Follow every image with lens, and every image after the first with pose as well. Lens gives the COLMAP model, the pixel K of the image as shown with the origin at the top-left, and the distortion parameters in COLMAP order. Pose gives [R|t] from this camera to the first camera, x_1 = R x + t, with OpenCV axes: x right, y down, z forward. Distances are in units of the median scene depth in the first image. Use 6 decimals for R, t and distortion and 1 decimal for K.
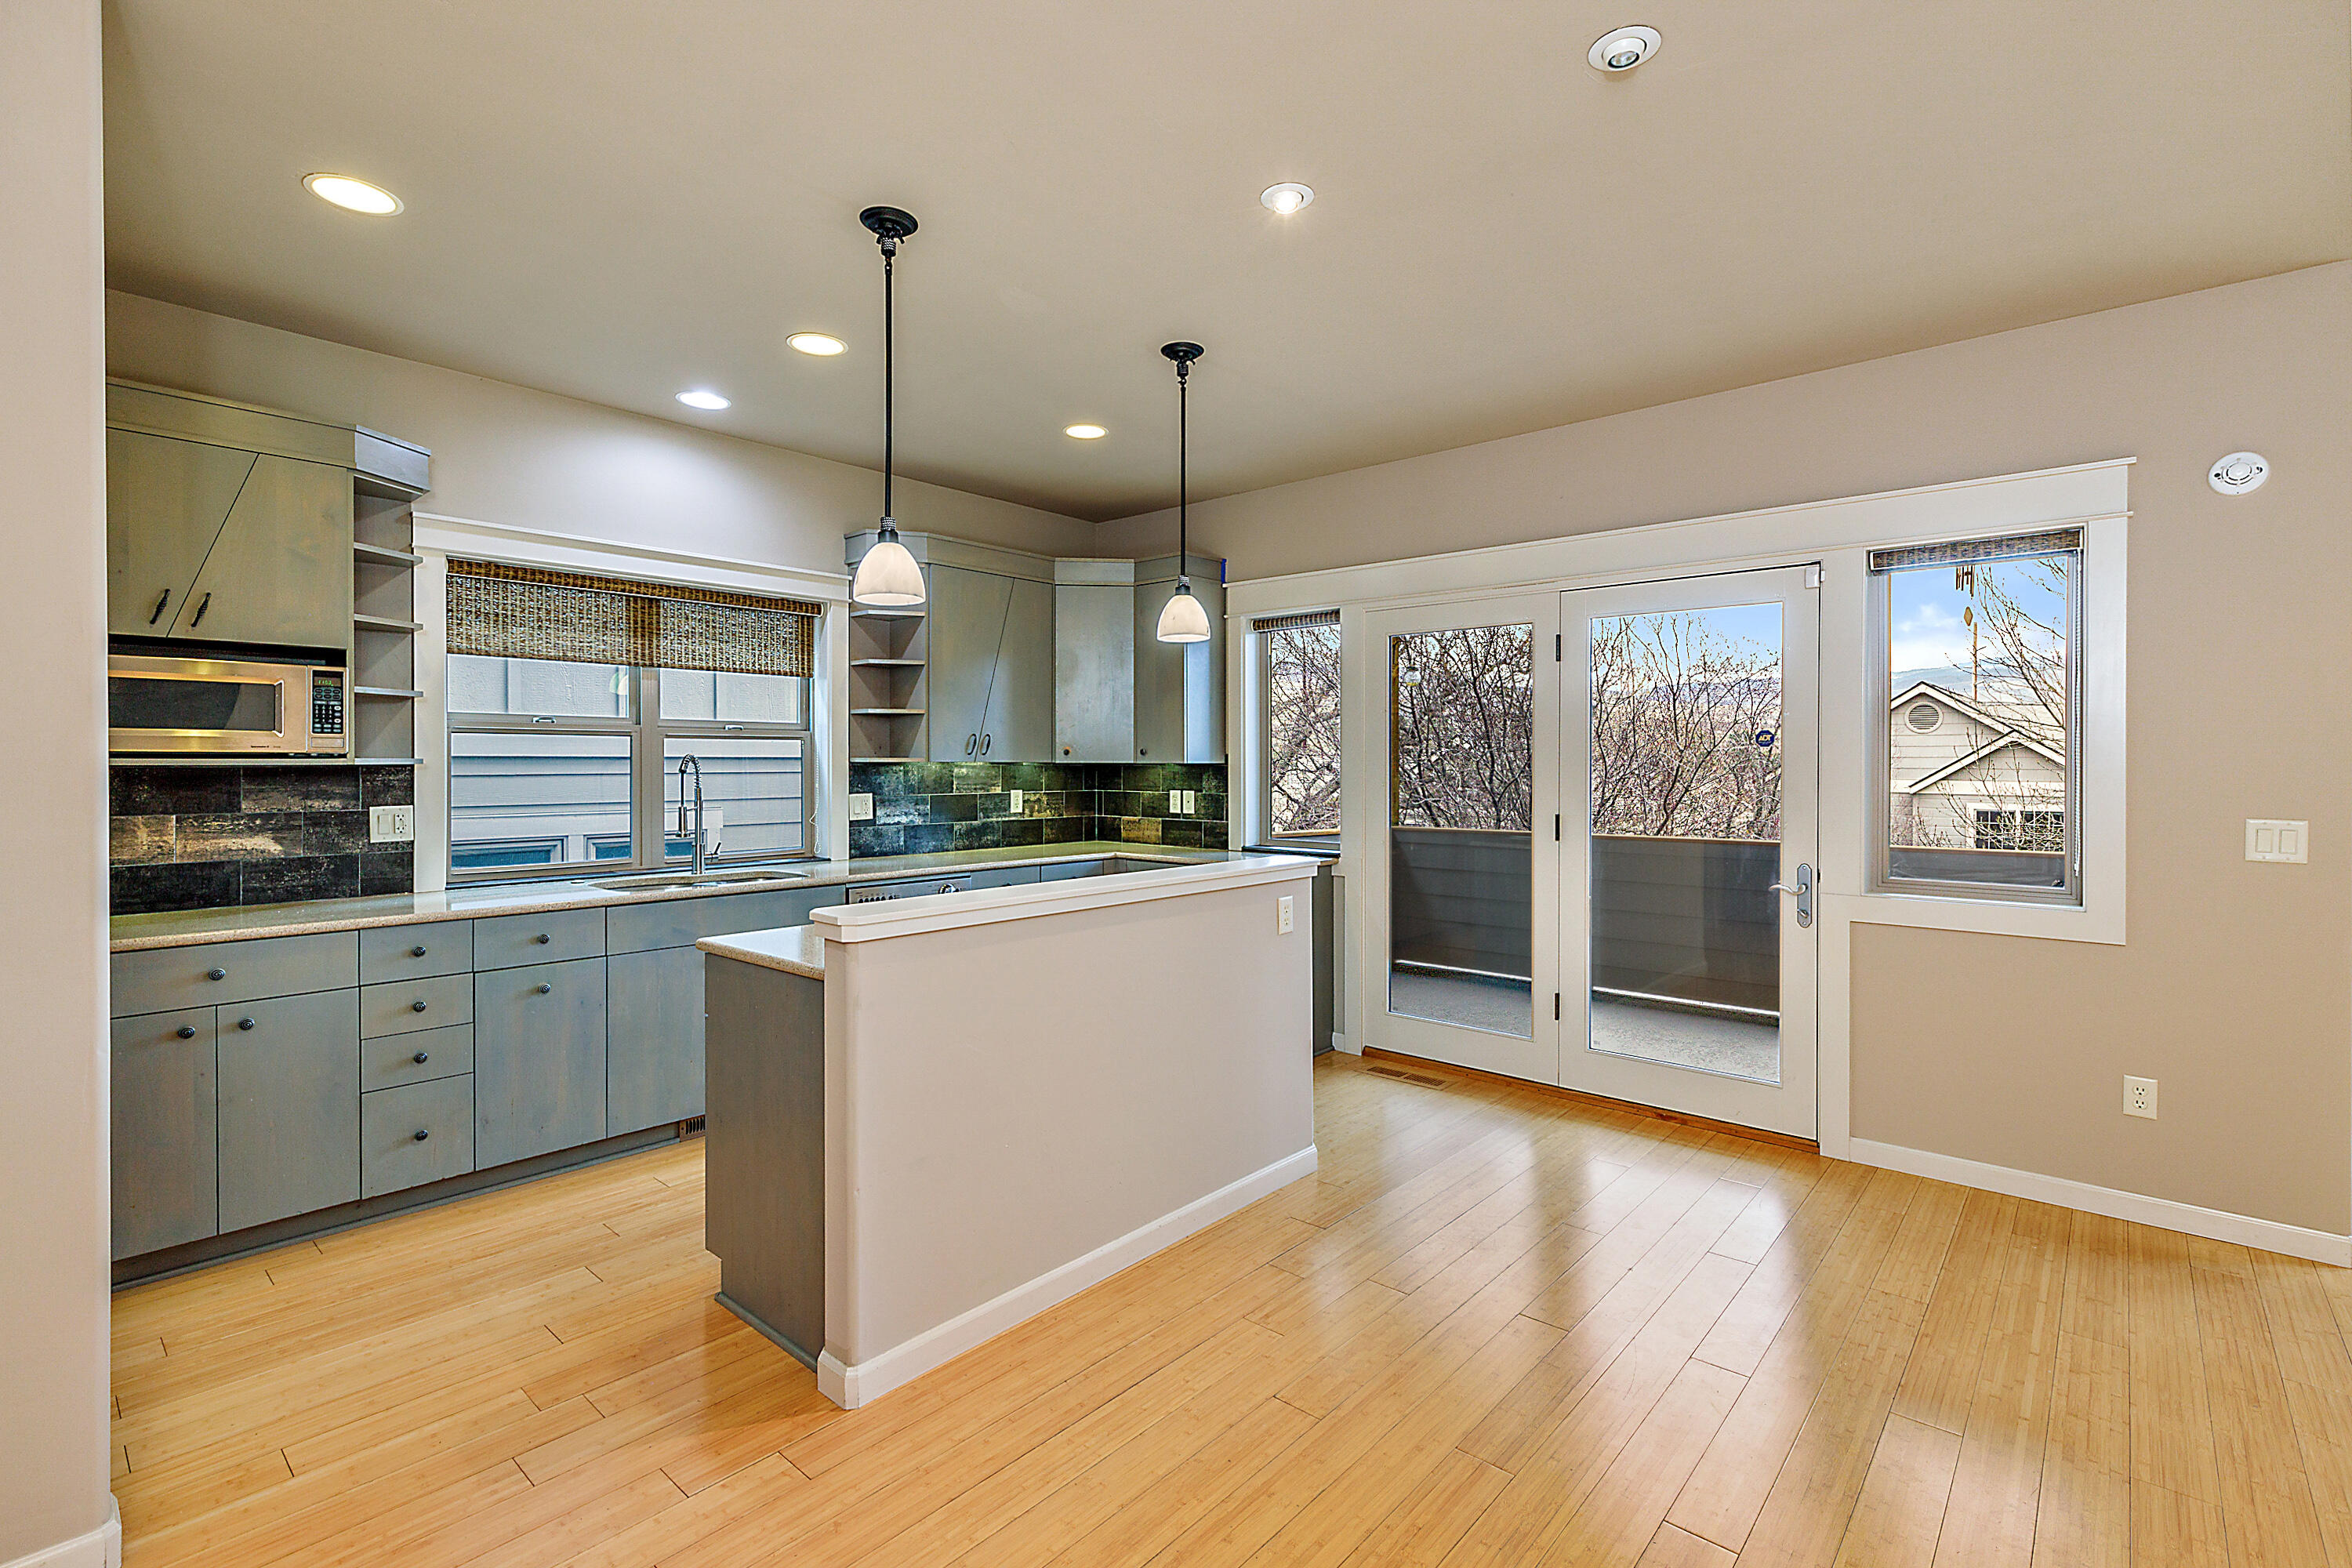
lens RADIAL K [[1073.2, 0, 1163.3], [0, 1073.2, 768.9], [0, 0, 1]] dist [0.007258, -0.000886]
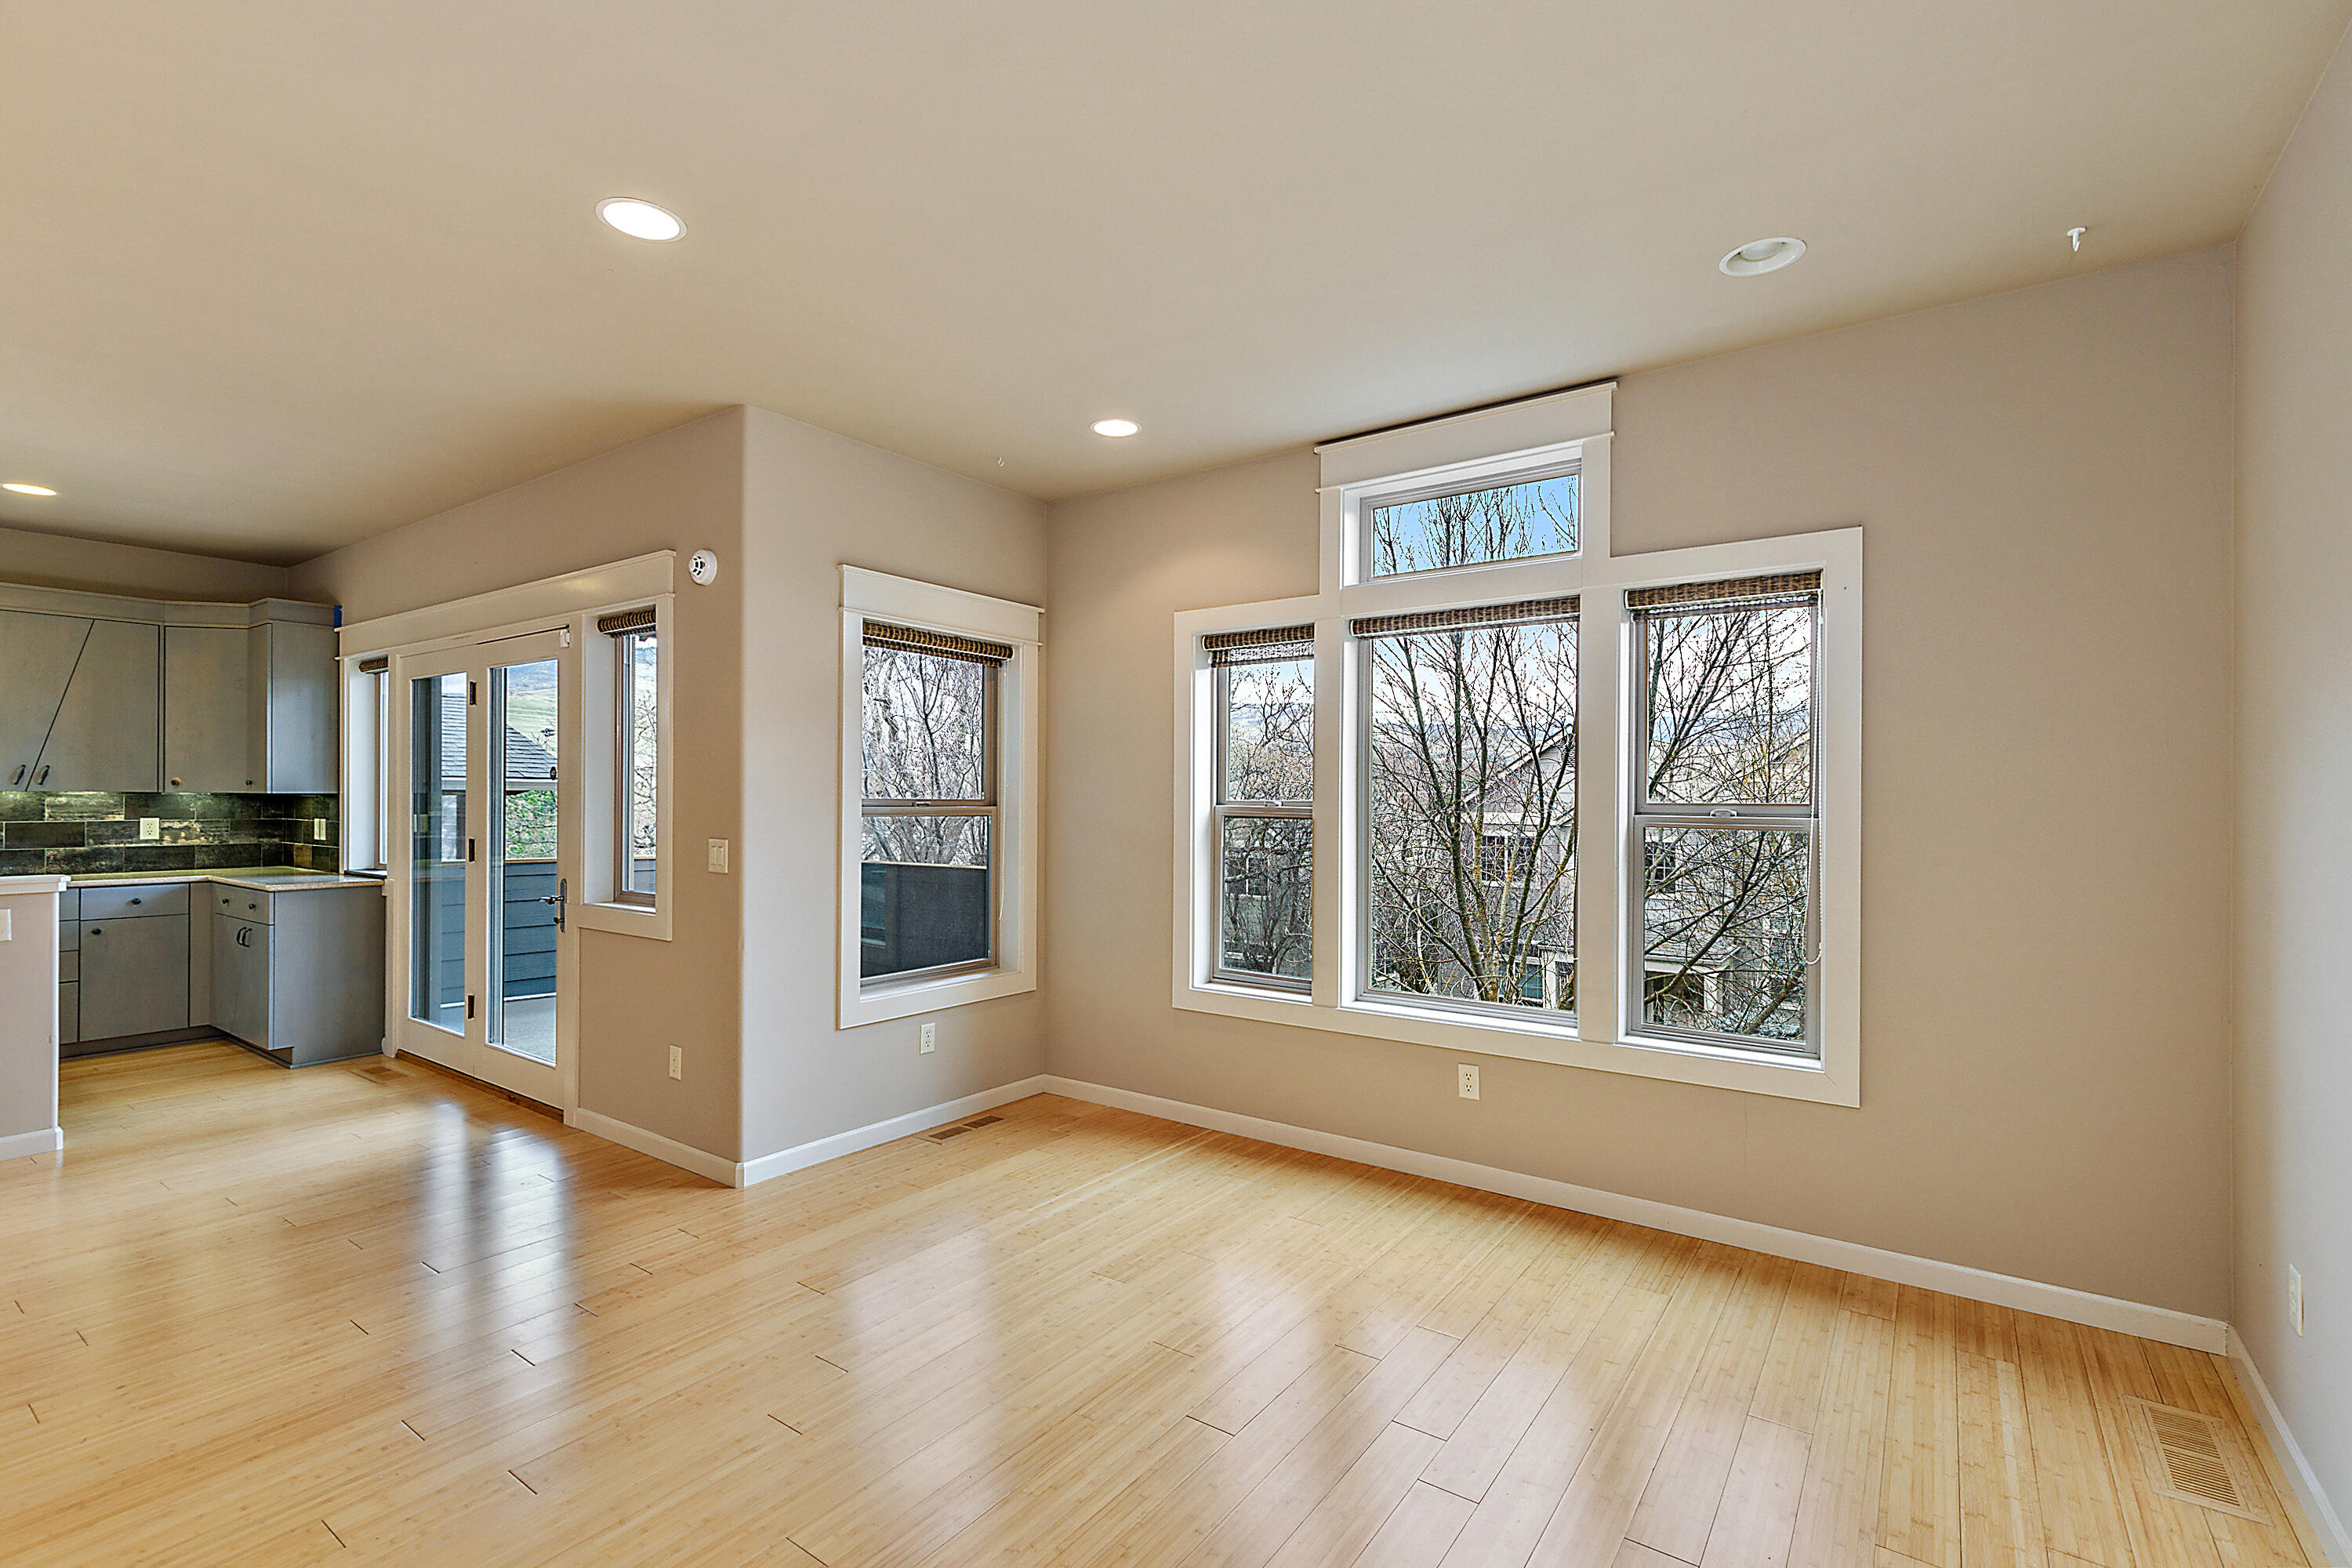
lens RADIAL K [[1064.8, 0, 1189.5], [0, 1064.8, 803.7], [0, 0, 1]] dist [0.004355, -0.000196]
pose [[0.993918, 0.001924, 0.110103, 1.025300], [-0.002242, 0.999994, 0.002763, 0.000326], [-0.110097, -0.002993, 0.993916, -0.219133]]
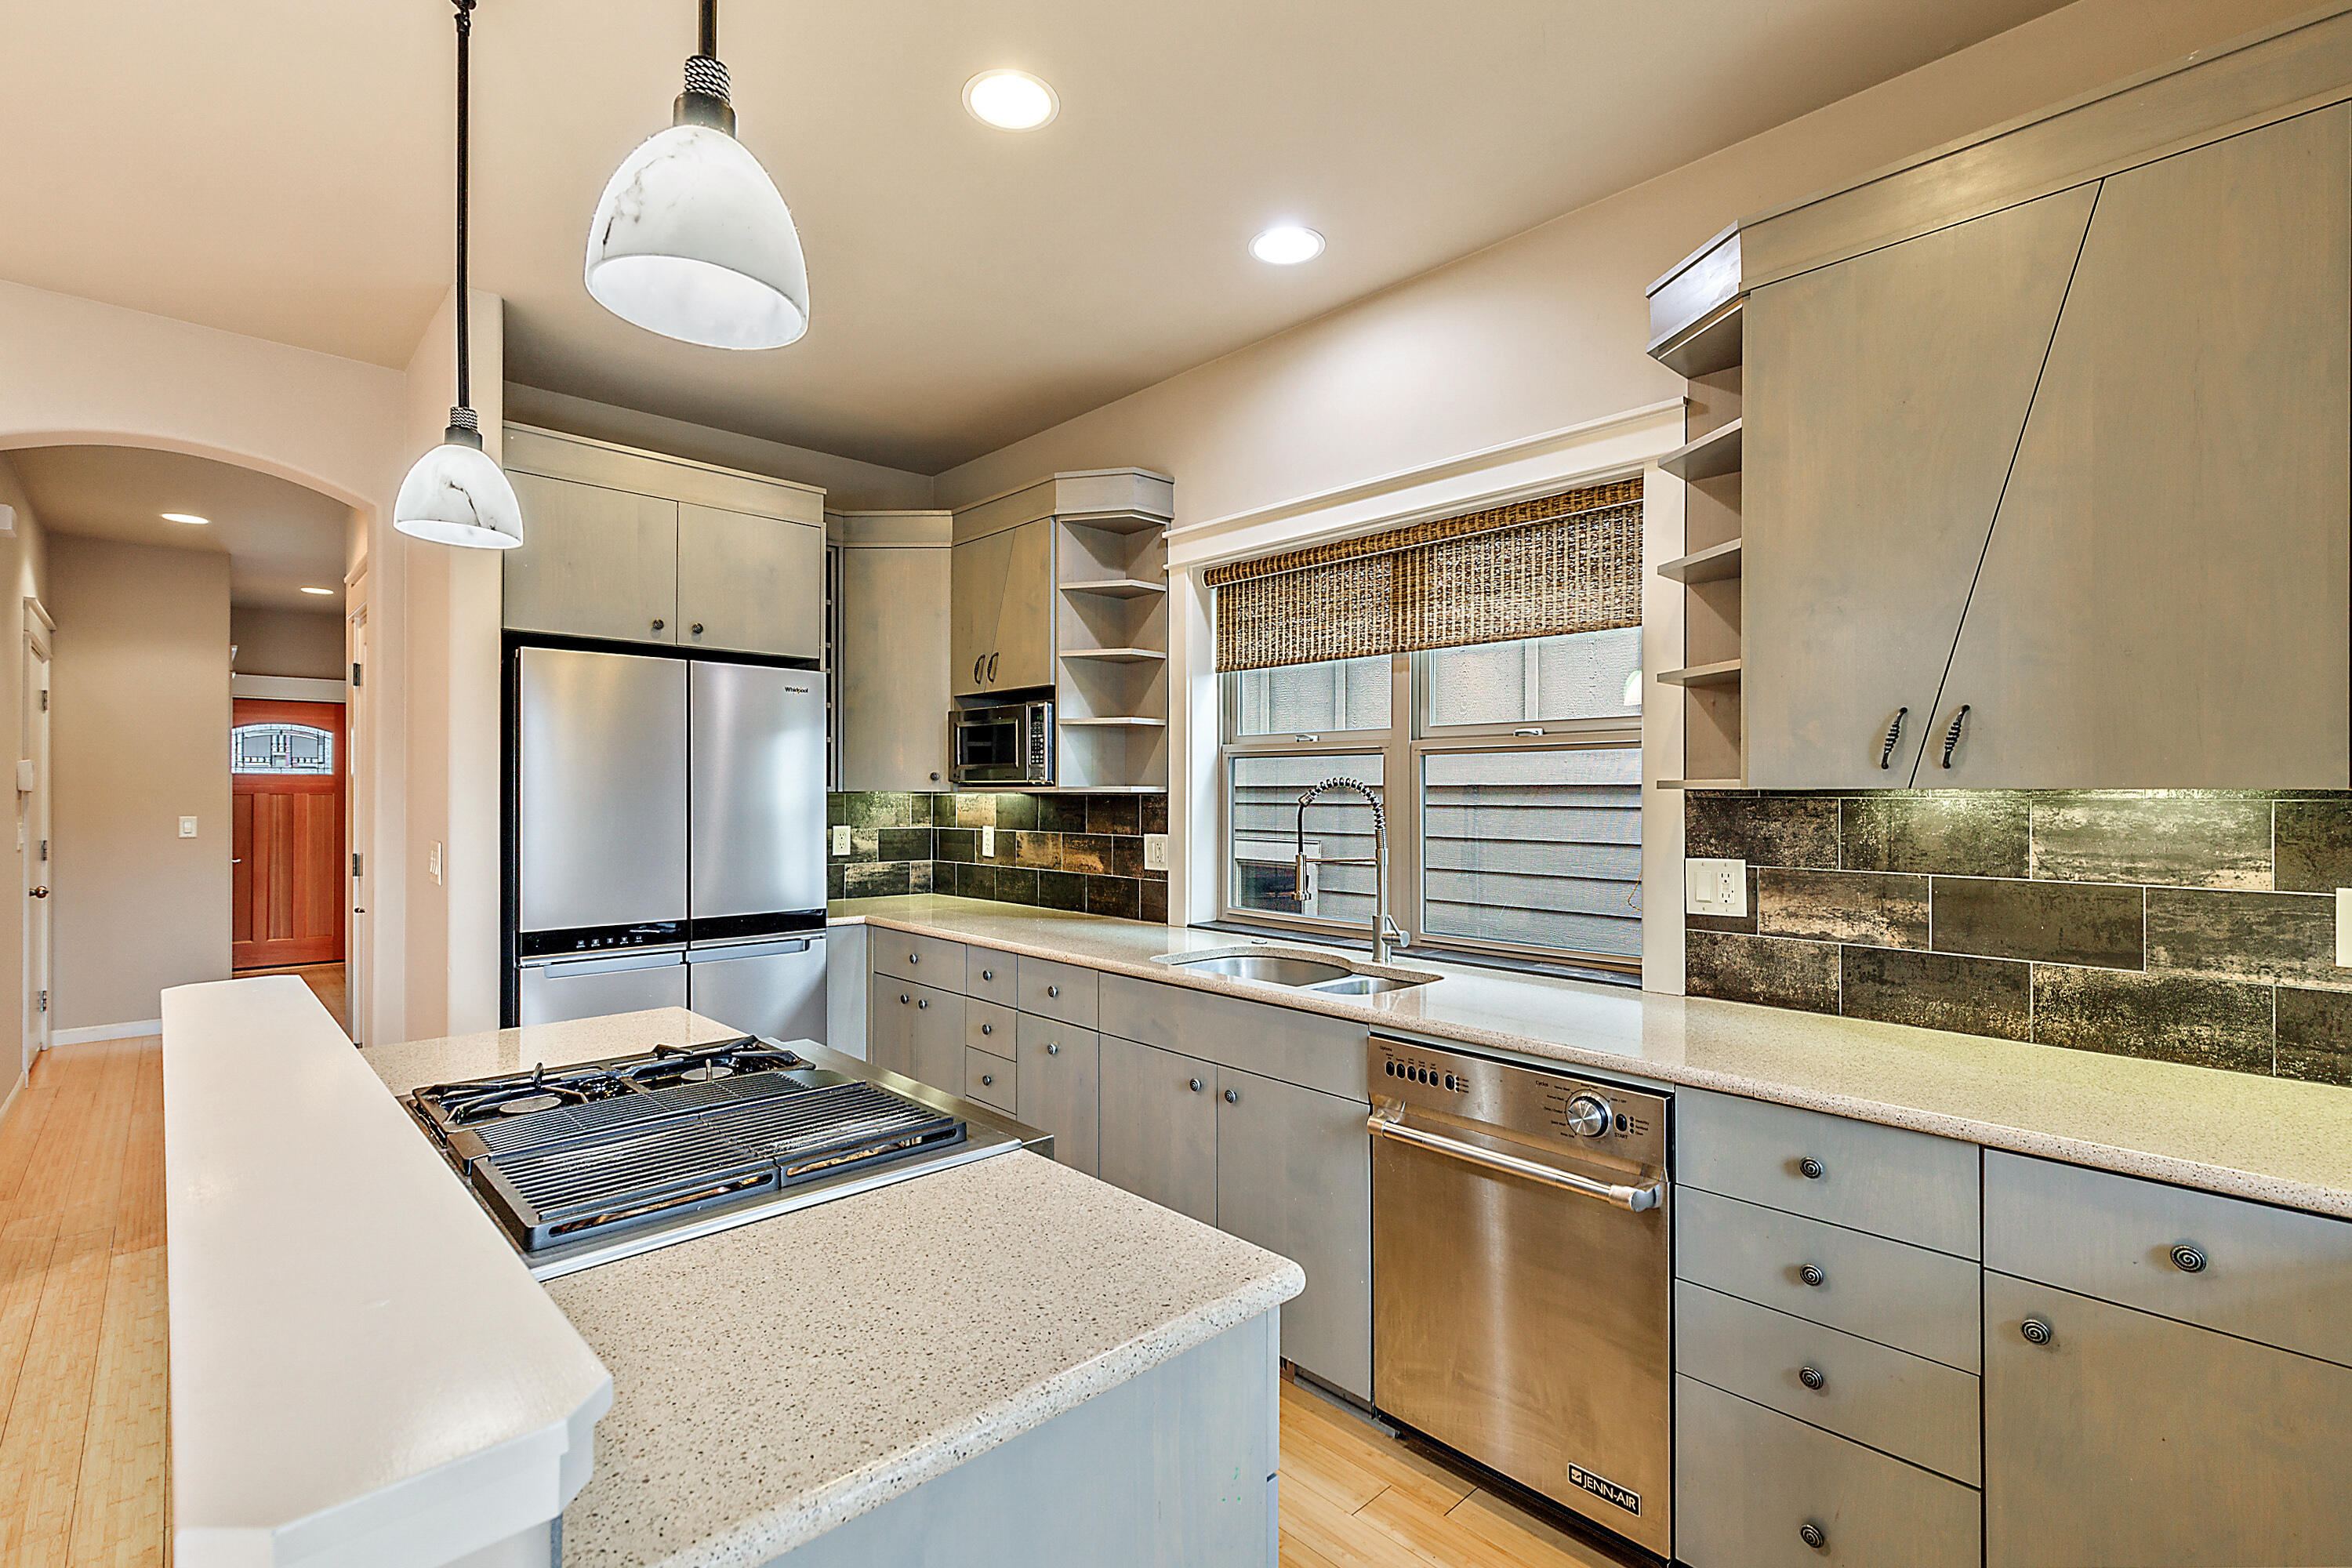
lens RADIAL K [[1073.2, 0, 1163.3], [0, 1073.2, 768.9], [0, 0, 1]] dist [0.007258, -0.000886]
pose [[-0.092238, -0.023131, -0.995468, 0.232828], [-0.008885, 0.999709, -0.022407, -0.003355], [0.995697, 0.006778, -0.092416, 0.947410]]
